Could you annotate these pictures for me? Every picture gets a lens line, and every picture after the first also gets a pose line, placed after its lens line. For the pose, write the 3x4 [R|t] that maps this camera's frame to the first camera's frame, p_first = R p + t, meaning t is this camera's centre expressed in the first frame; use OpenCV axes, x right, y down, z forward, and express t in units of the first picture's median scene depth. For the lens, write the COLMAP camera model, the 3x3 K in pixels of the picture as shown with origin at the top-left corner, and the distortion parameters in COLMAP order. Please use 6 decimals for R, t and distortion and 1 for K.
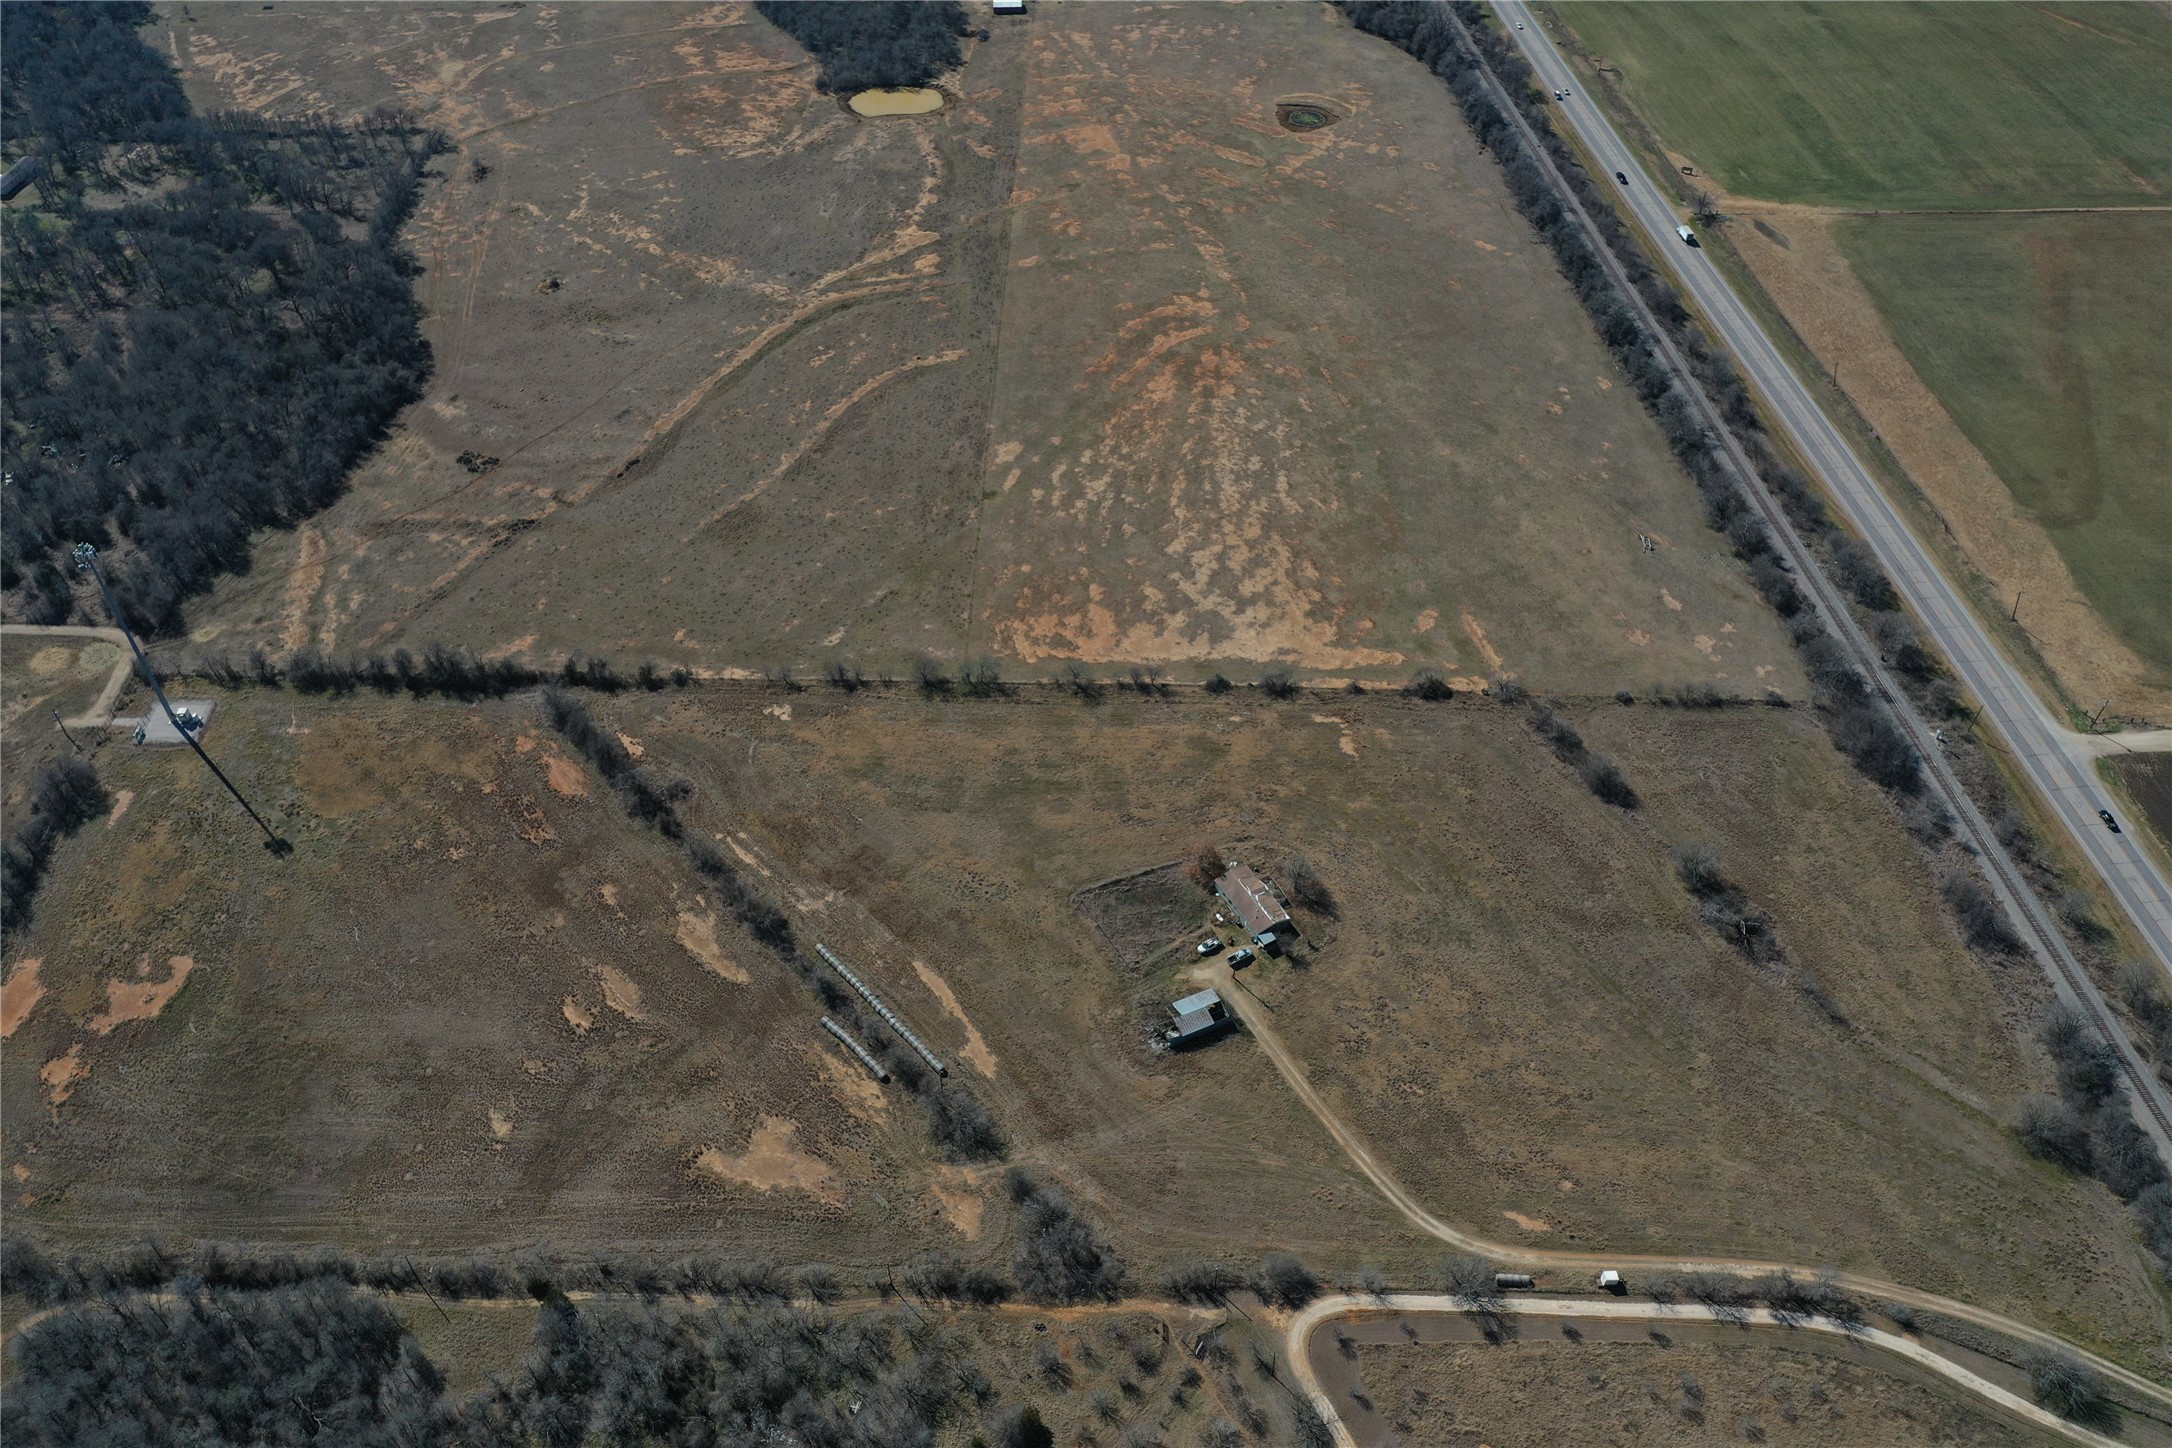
lens RADIAL K [[1725.1, 0, 1089.7], [0, 1725.1, 731.3], [0, 0, 1]] dist [0.004737, 0.006653]
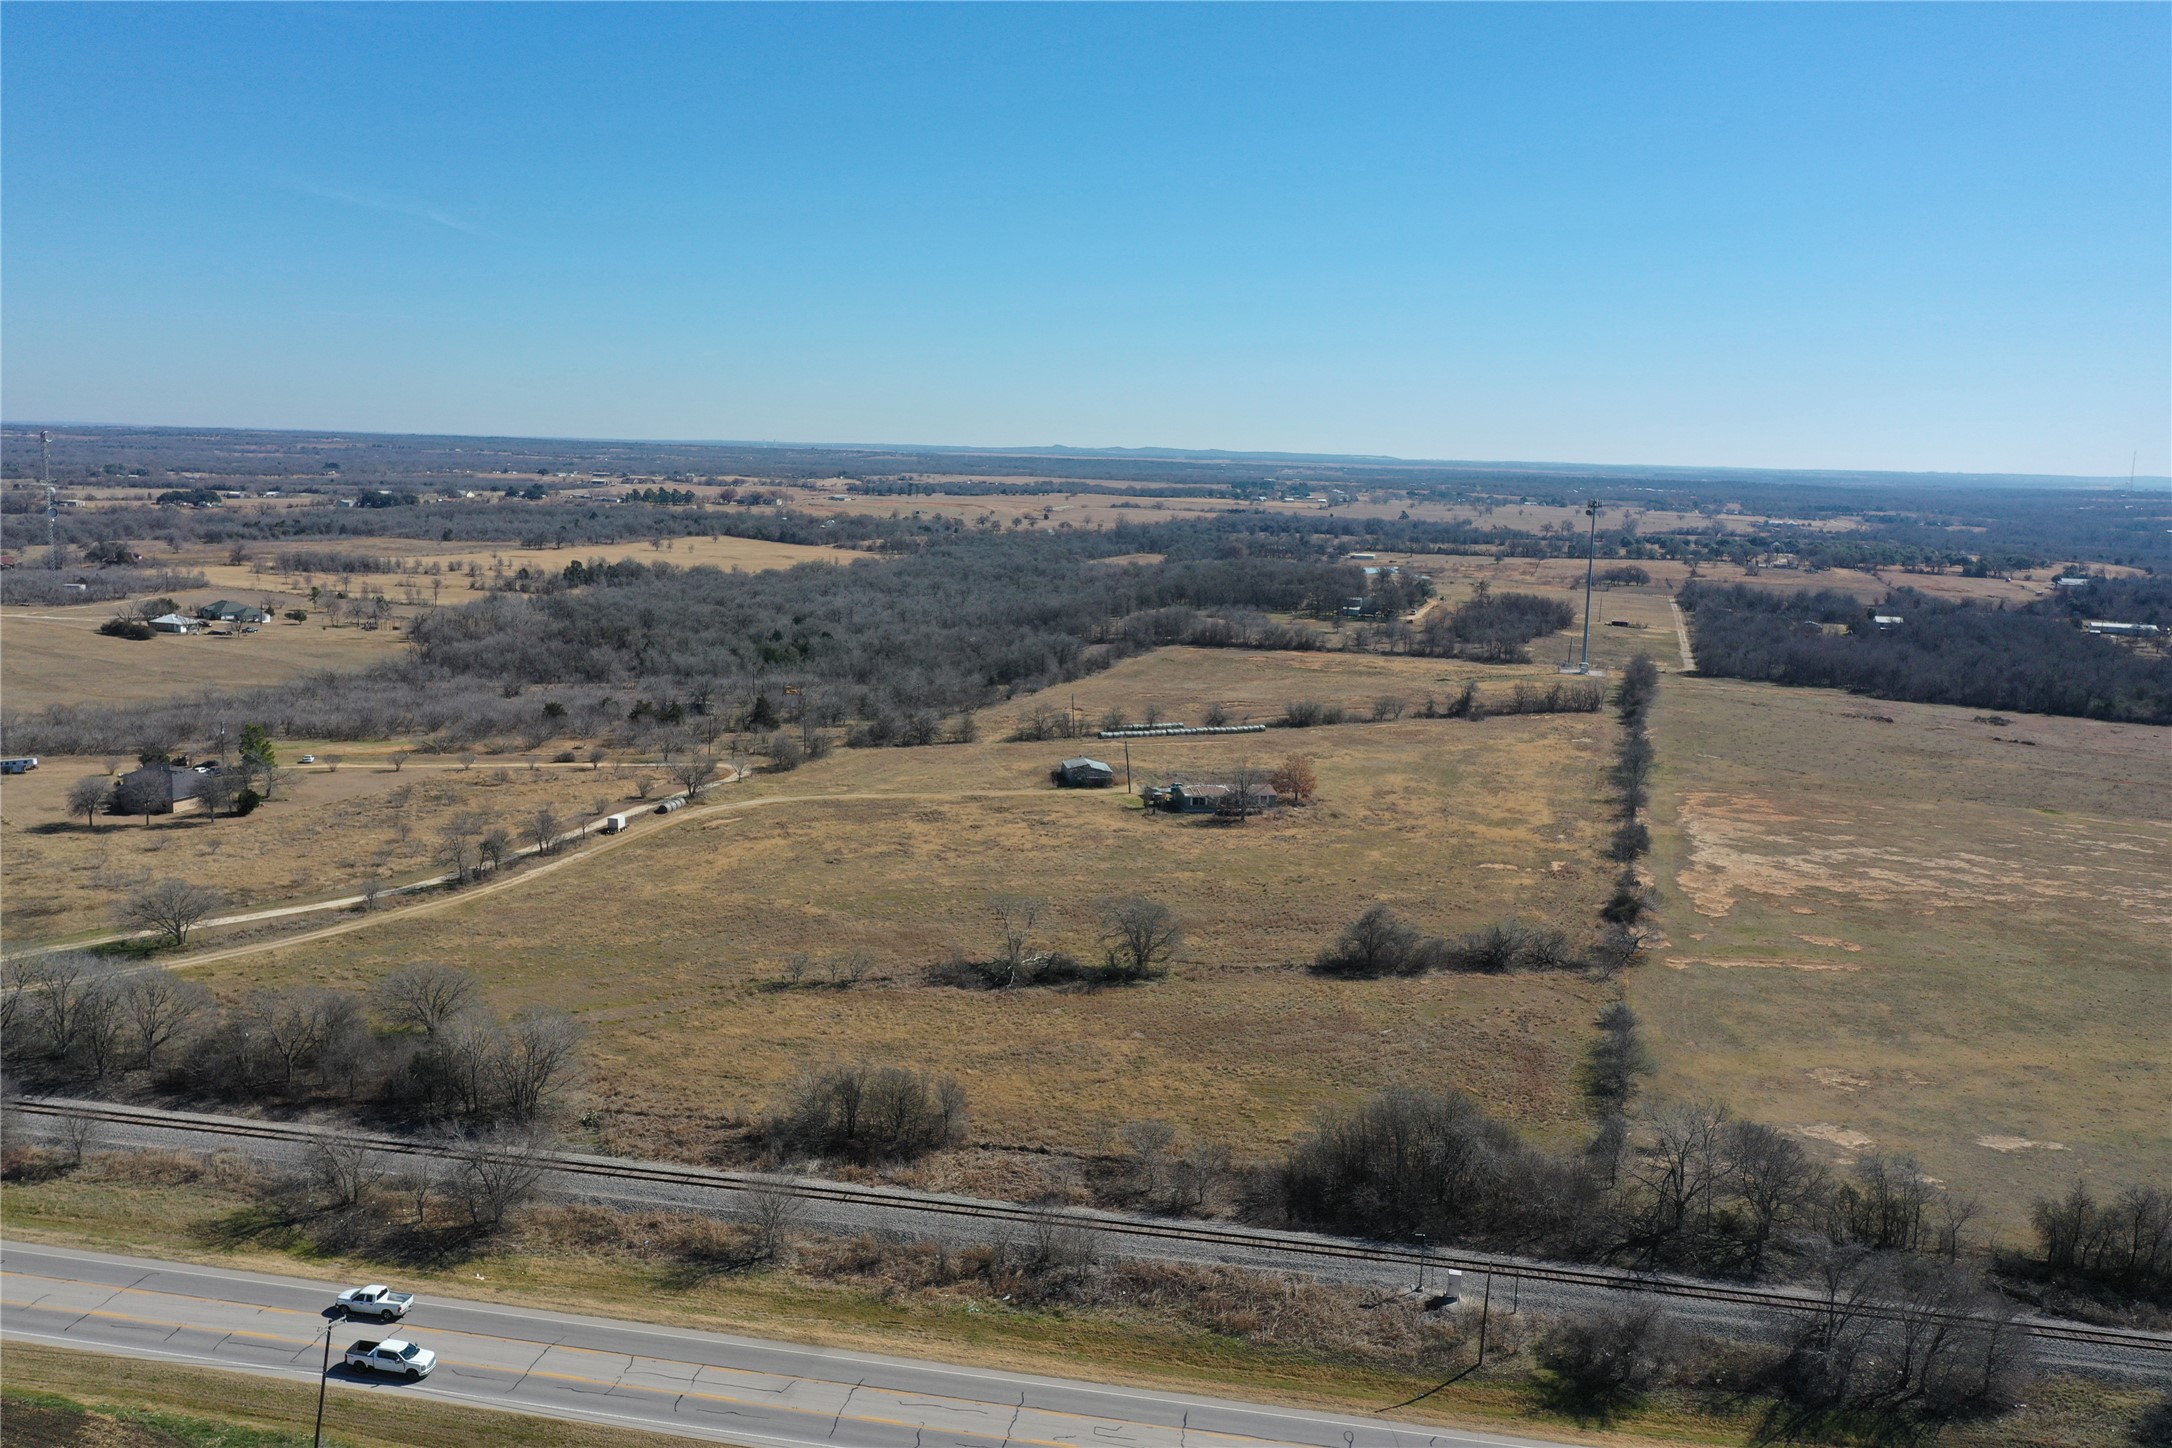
lens RADIAL K [[1725.1, 0, 1085.5], [0, 1725.1, 723.2], [0, 0, 1]] dist [0.004737, 0.006653]
pose [[-0.284372, 0.143813, -0.947866, 0.798209], [-0.697747, 0.646989, 0.307496, -0.118012], [0.657481, 0.748814, -0.083640, 0.893351]]
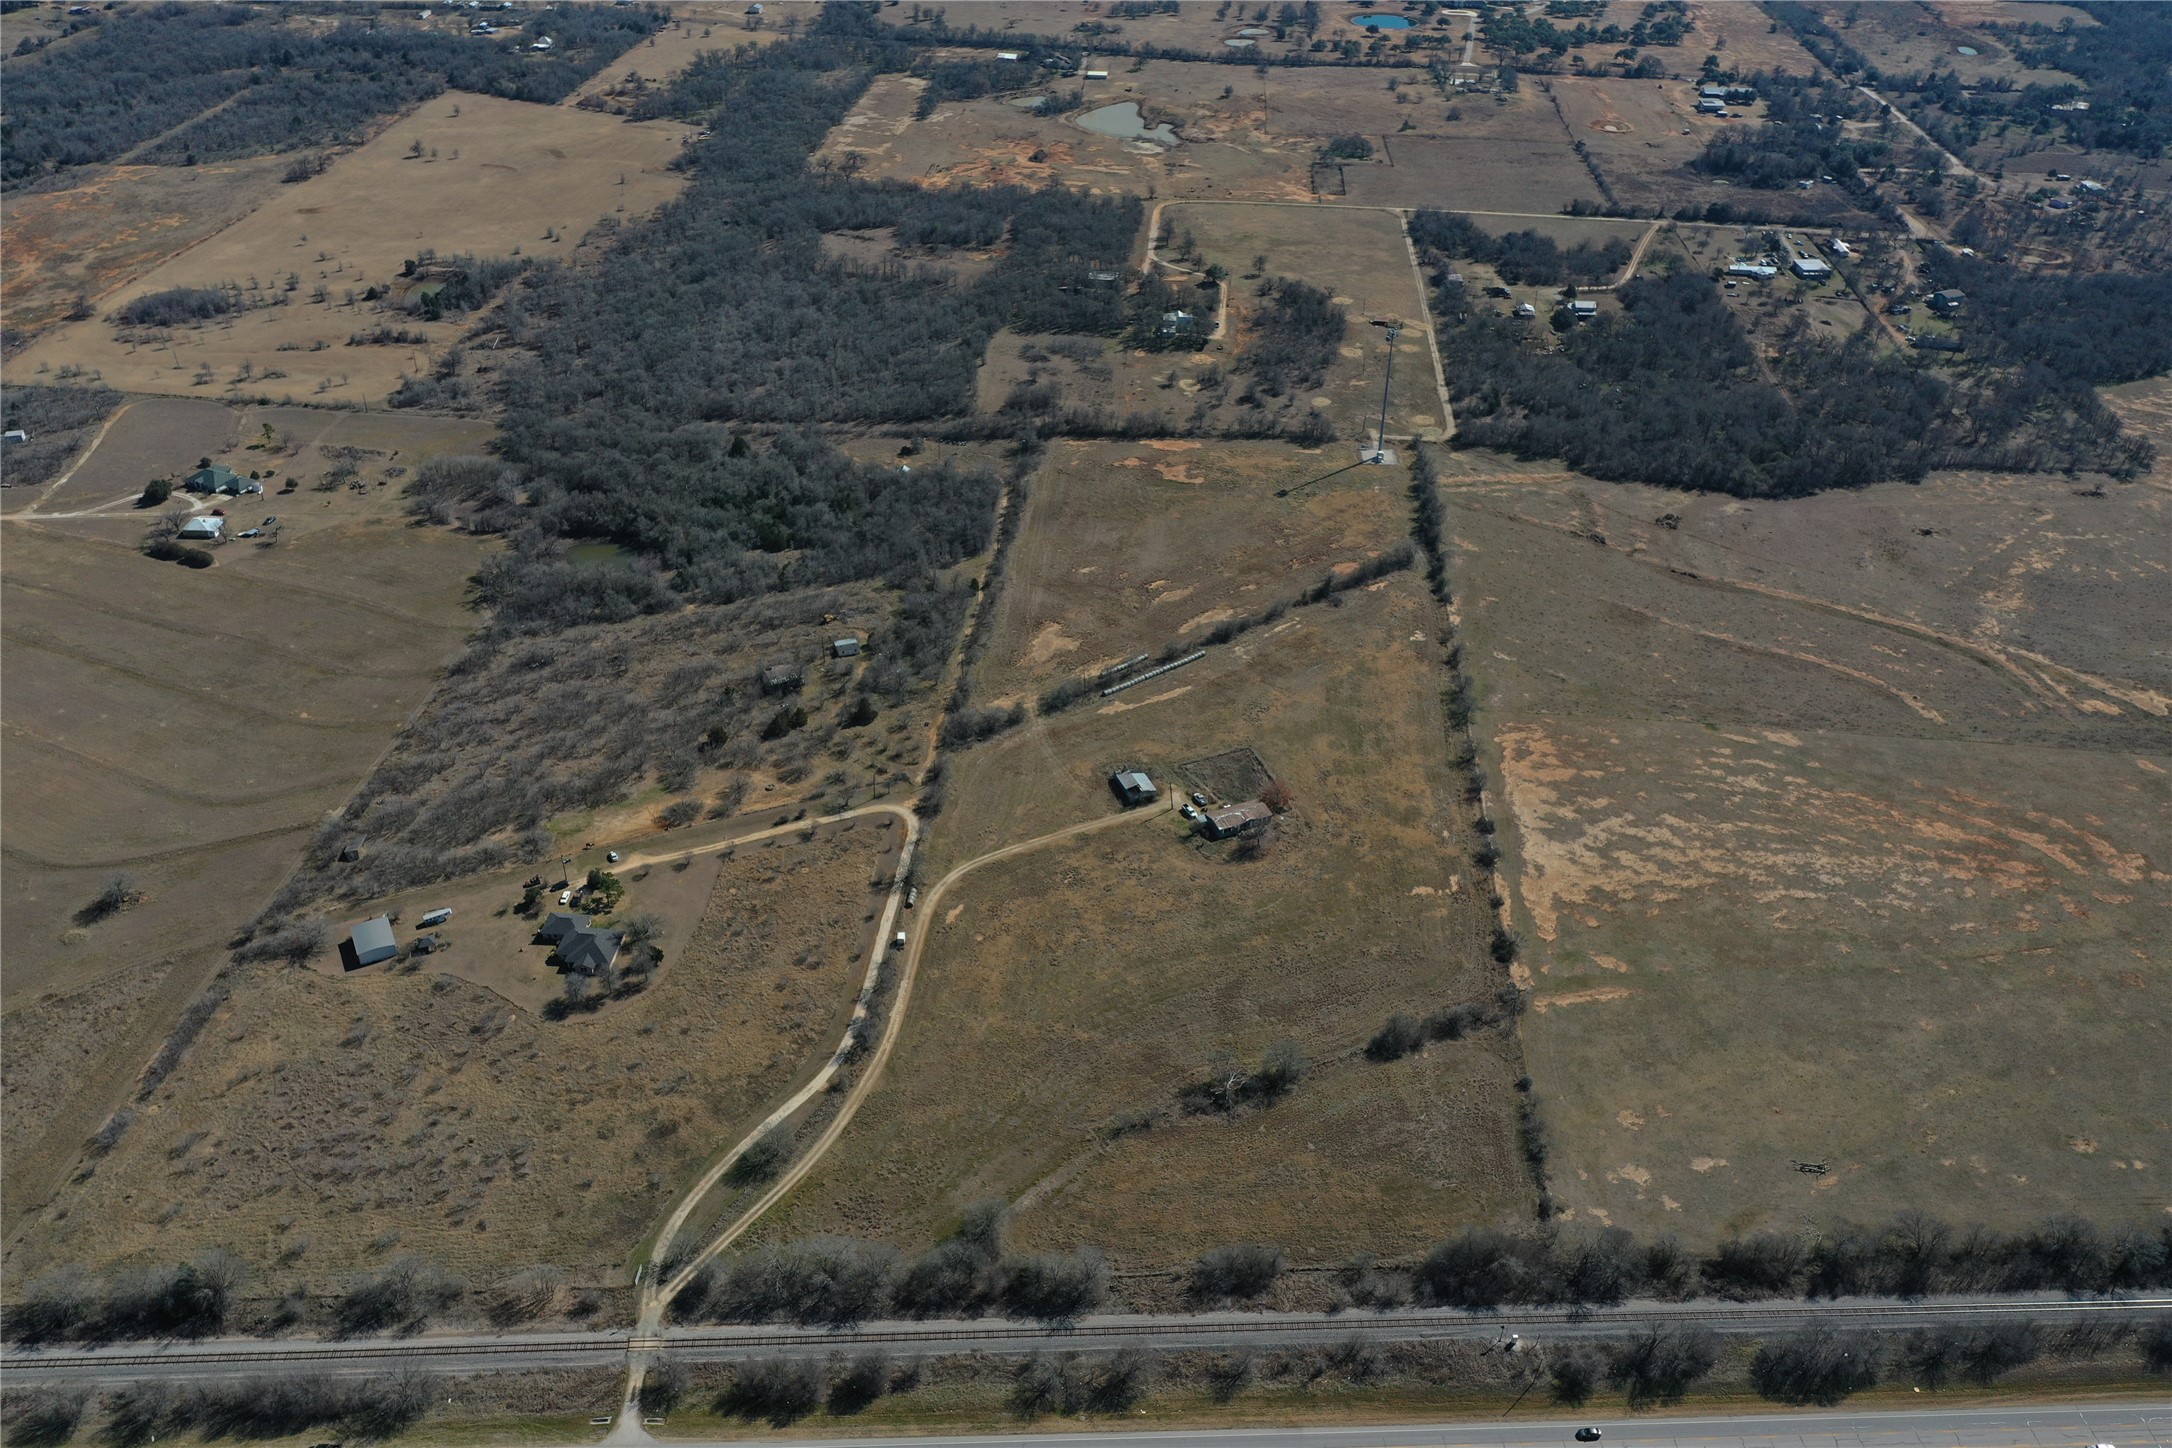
lens RADIAL K [[1725.1, 0, 1085.9], [0, 1725.1, 725.1], [0, 0, 1]] dist [0.004737, 0.006653]
pose [[-0.064686, 0.550832, -0.832106, 1.029230], [-0.717017, 0.554293, 0.422666, -0.366277], [0.694048, 0.623975, 0.359100, 0.363364]]
